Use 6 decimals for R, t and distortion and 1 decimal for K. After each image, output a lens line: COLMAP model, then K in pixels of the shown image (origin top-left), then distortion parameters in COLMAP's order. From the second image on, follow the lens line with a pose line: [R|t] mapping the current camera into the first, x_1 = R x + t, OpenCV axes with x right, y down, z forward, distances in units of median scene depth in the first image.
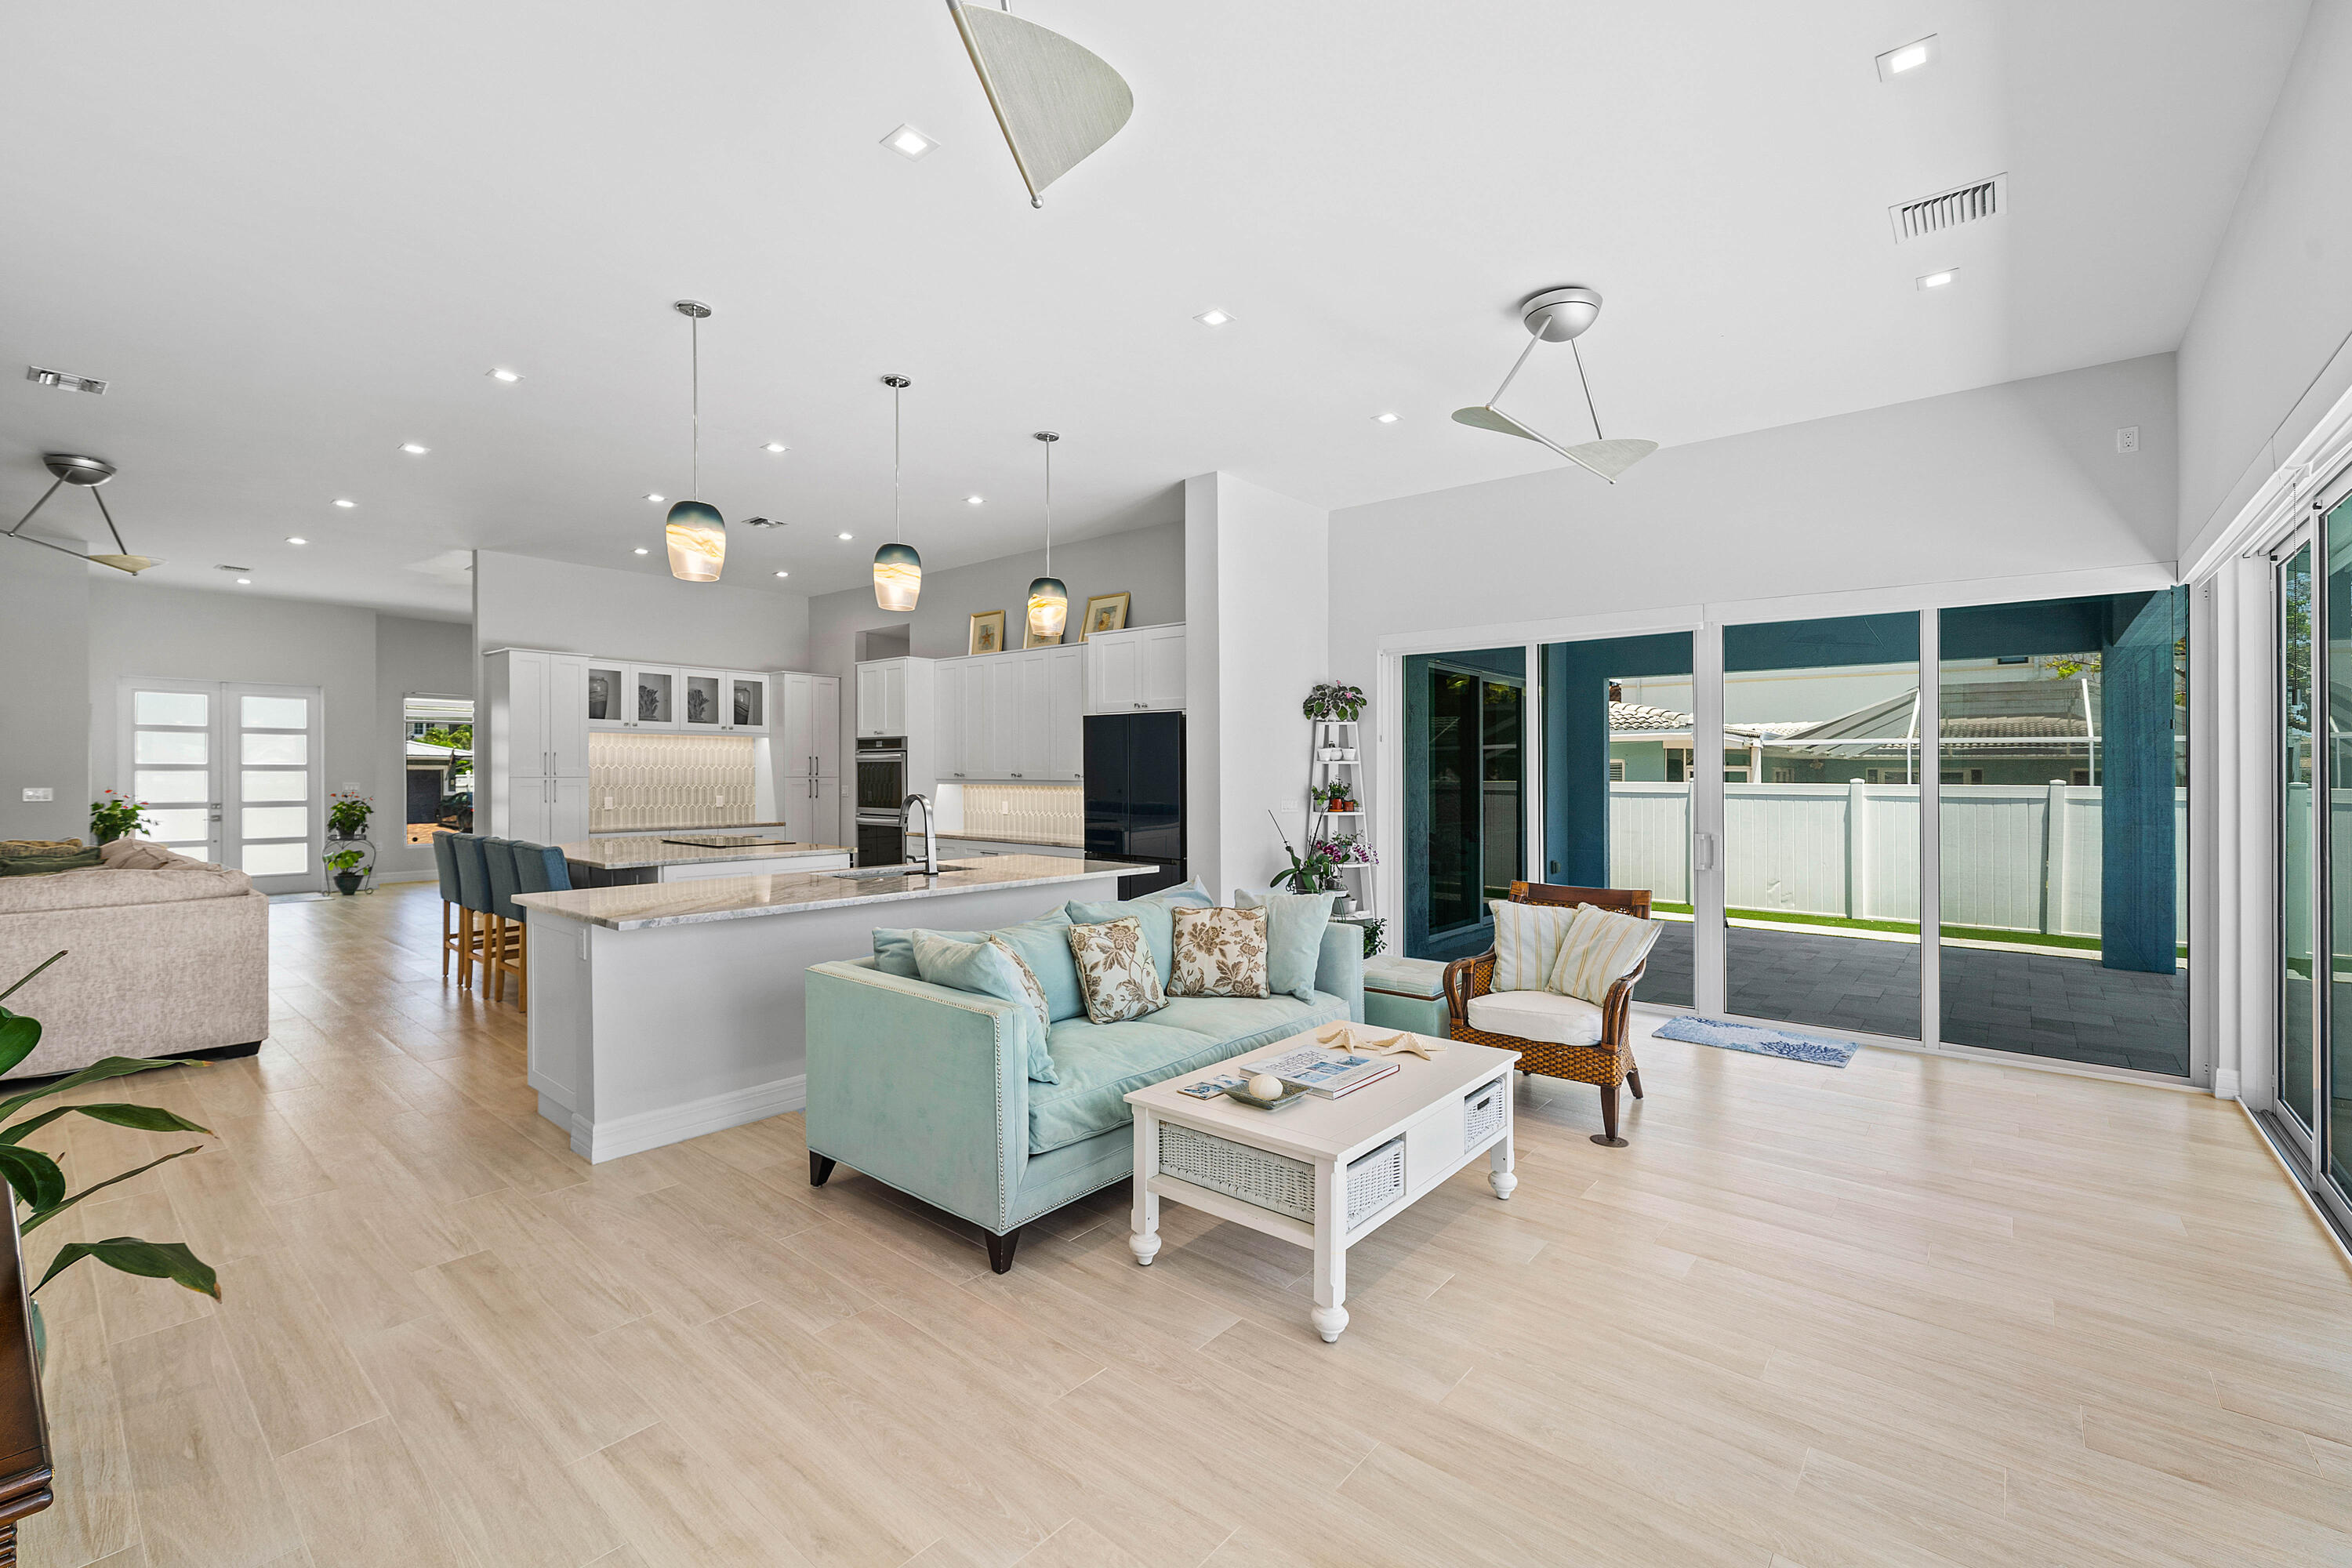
lens RADIAL K [[962.4, 0, 1149.8], [0, 962.4, 788.4], [0, 0, 1]] dist [0.003034, -0.001352]
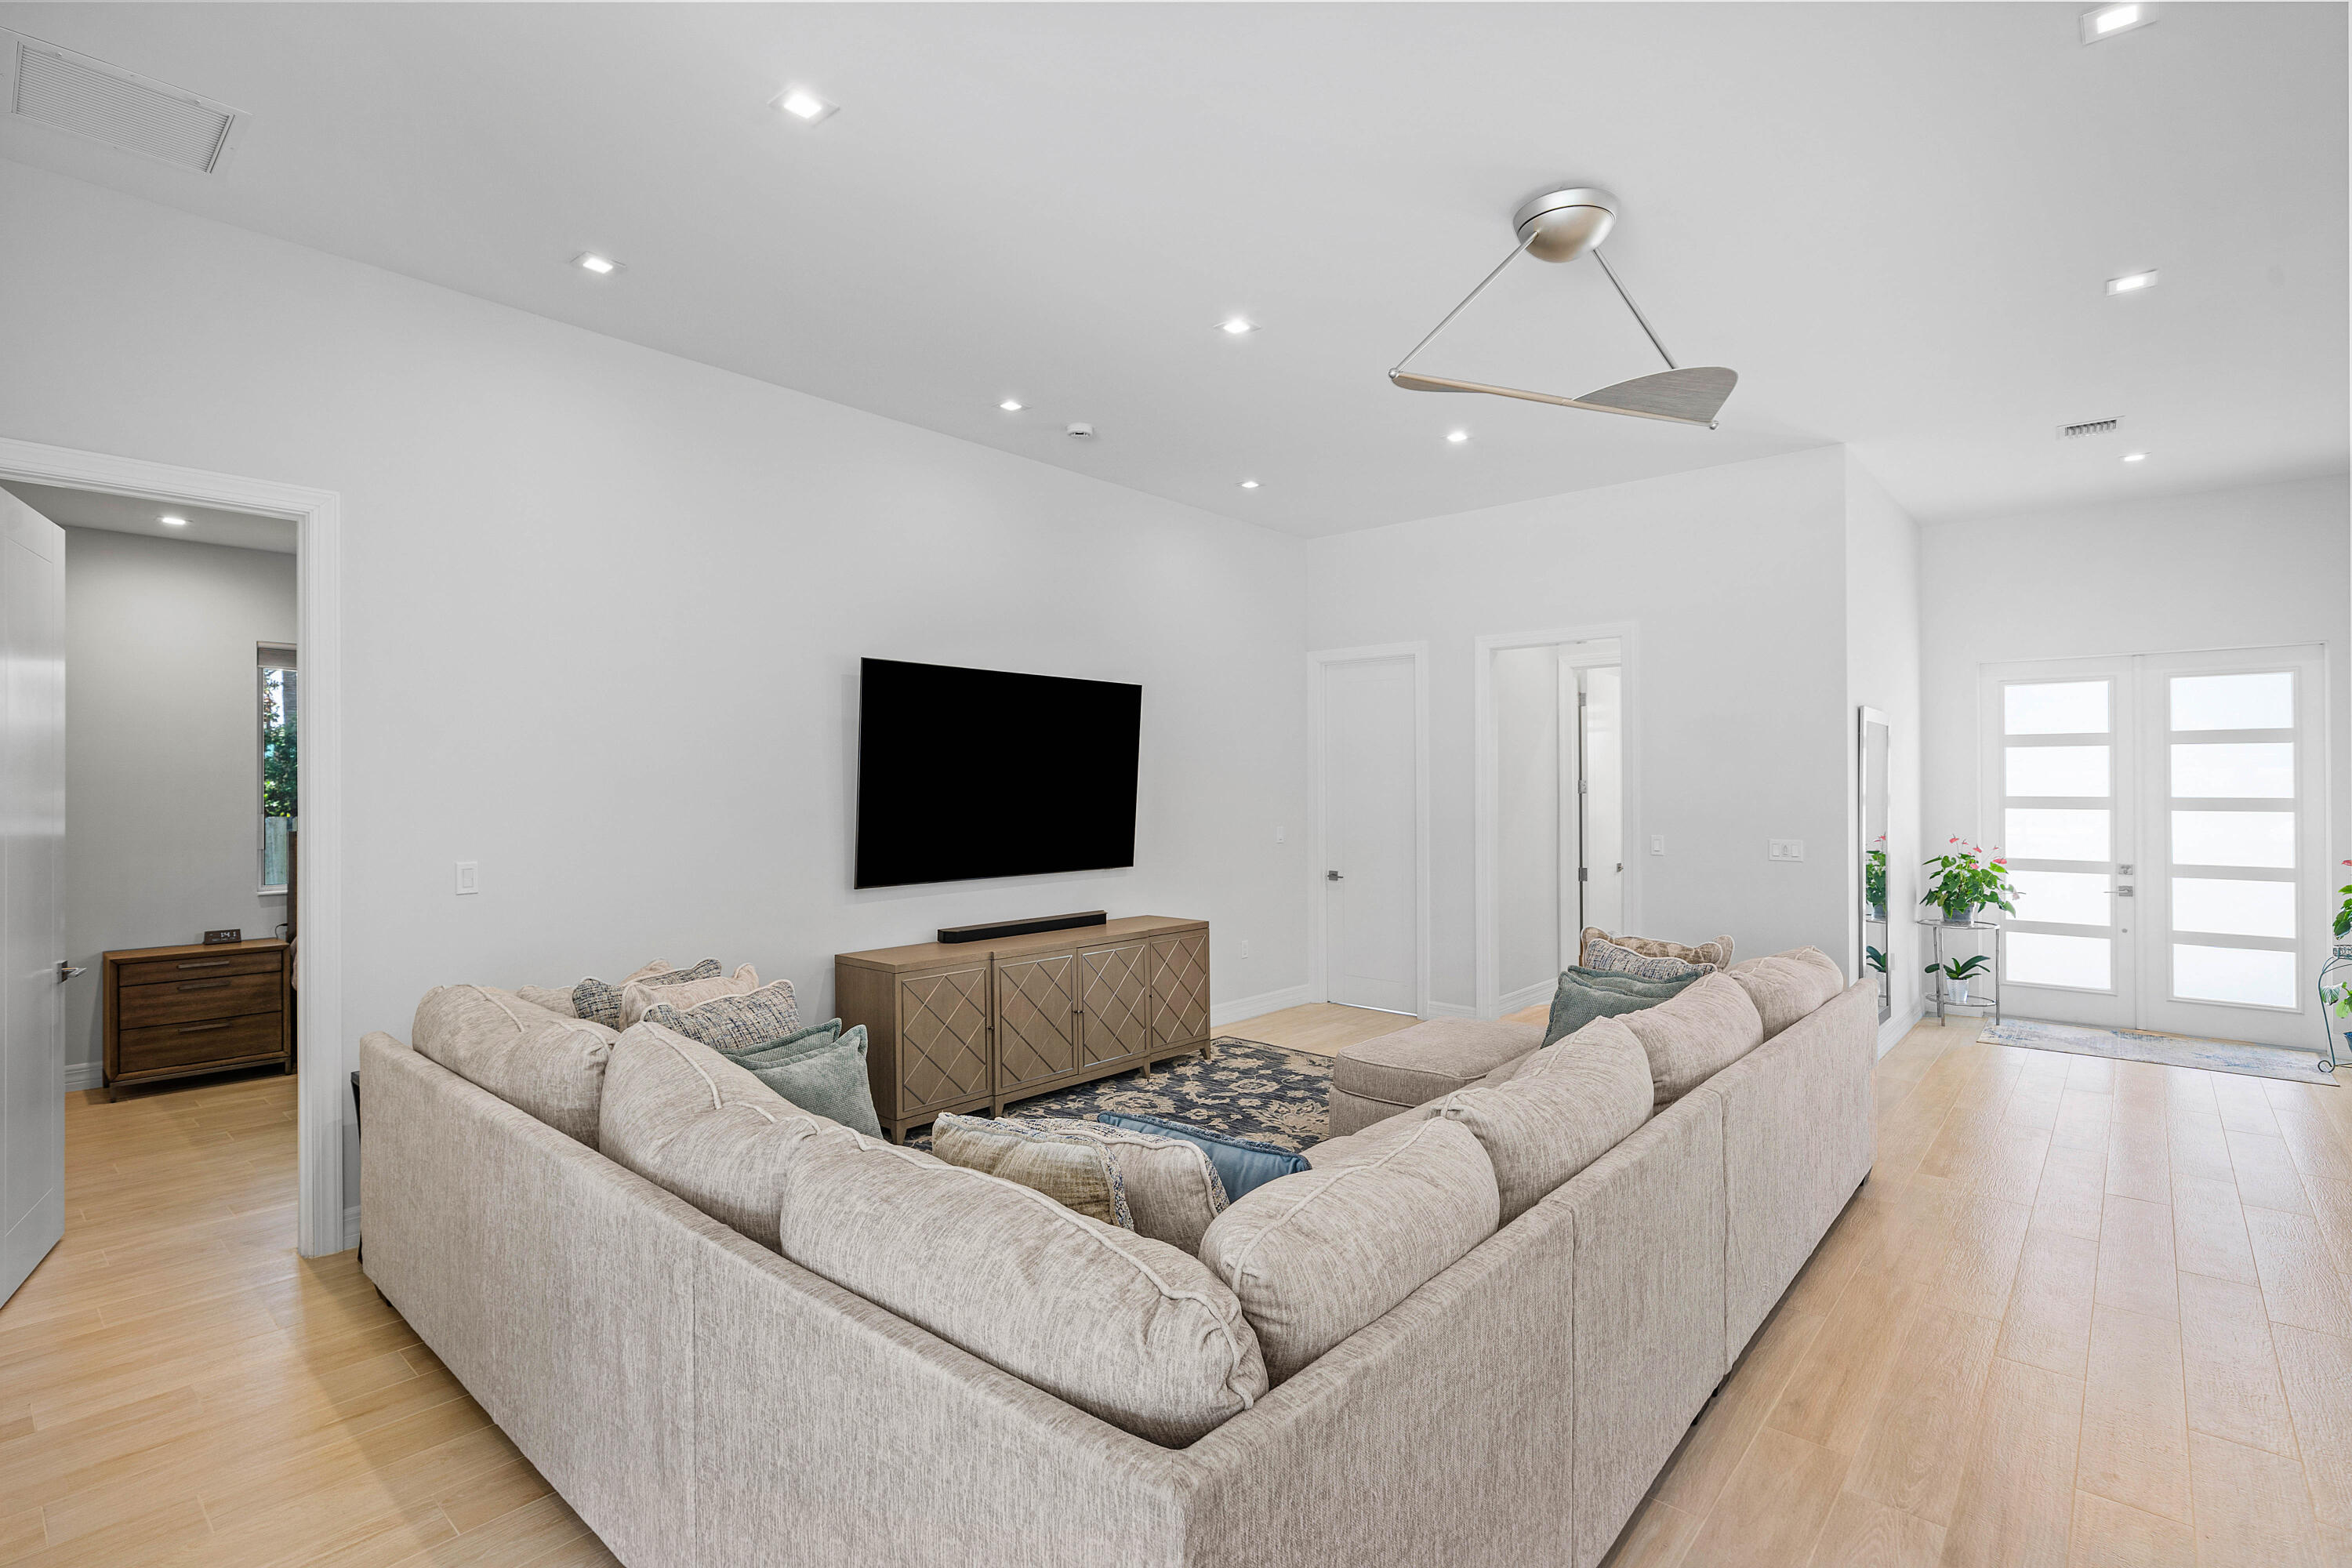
lens RADIAL K [[1094.3, 0, 1168.8], [0, 1094.3, 772.1], [0, 0, 1]] dist [-0.000129, -0.000330]
pose [[-0.024298, -0.015537, -0.999584, -0.310404], [-0.017435, 0.999734, -0.015116, -0.021765], [0.999553, 0.017060, -0.024563, 0.462682]]
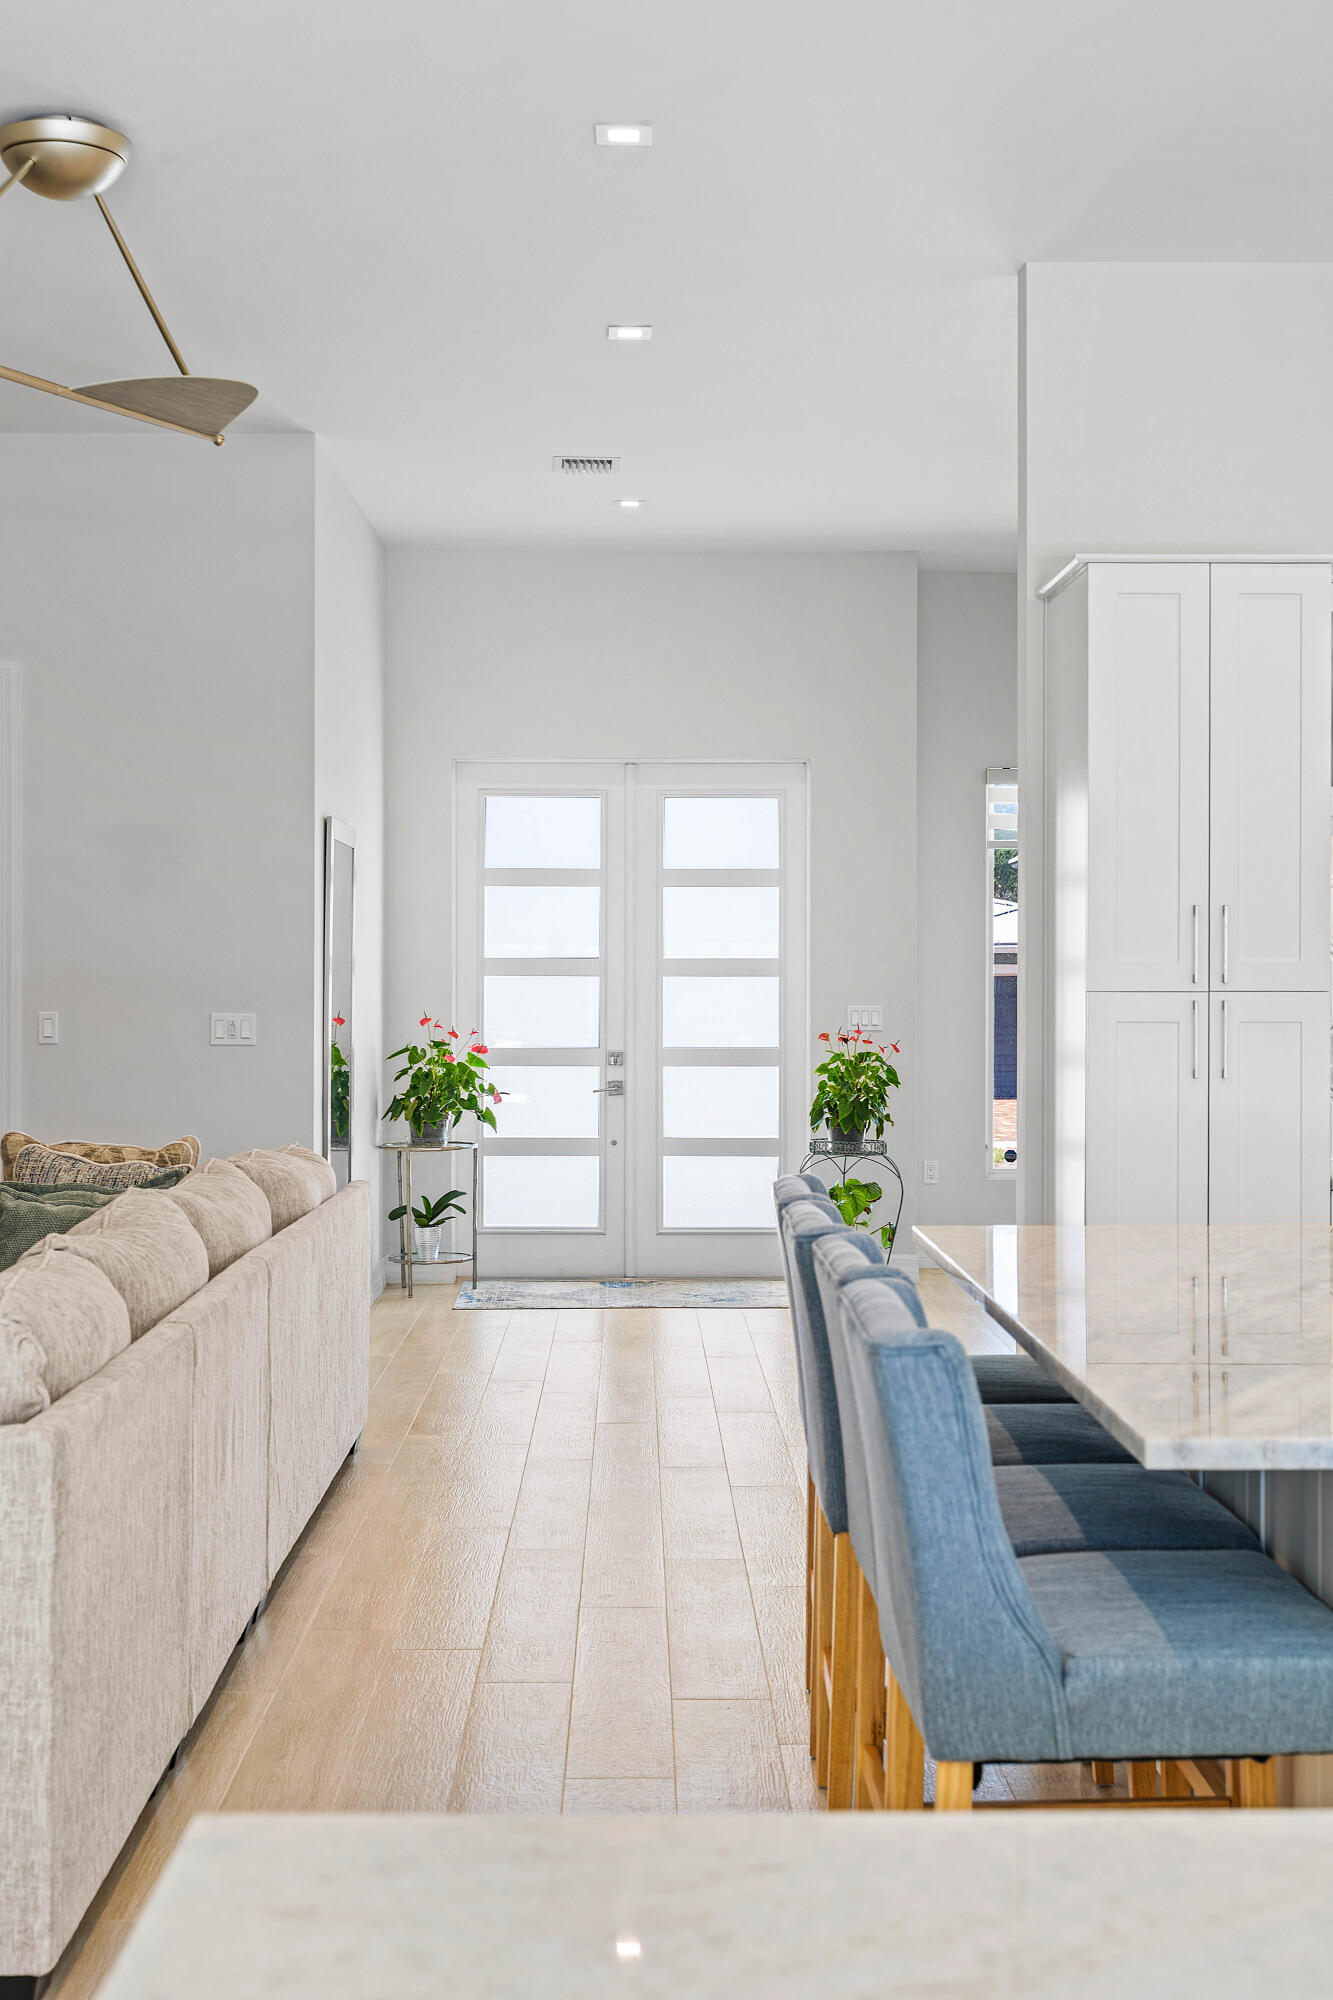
lens RADIAL K [[2511.5, 0, 697.9], [0, 2511.5, 962.6], [0, 0, 1]] dist [0.016292, 0.000000]
pose [[0.665954, -0.007168, -0.745958, -0.131941], [-0.010519, 0.999764, -0.018998, -0.003578], [0.745918, 0.020499, 0.665722, 0.311057]]
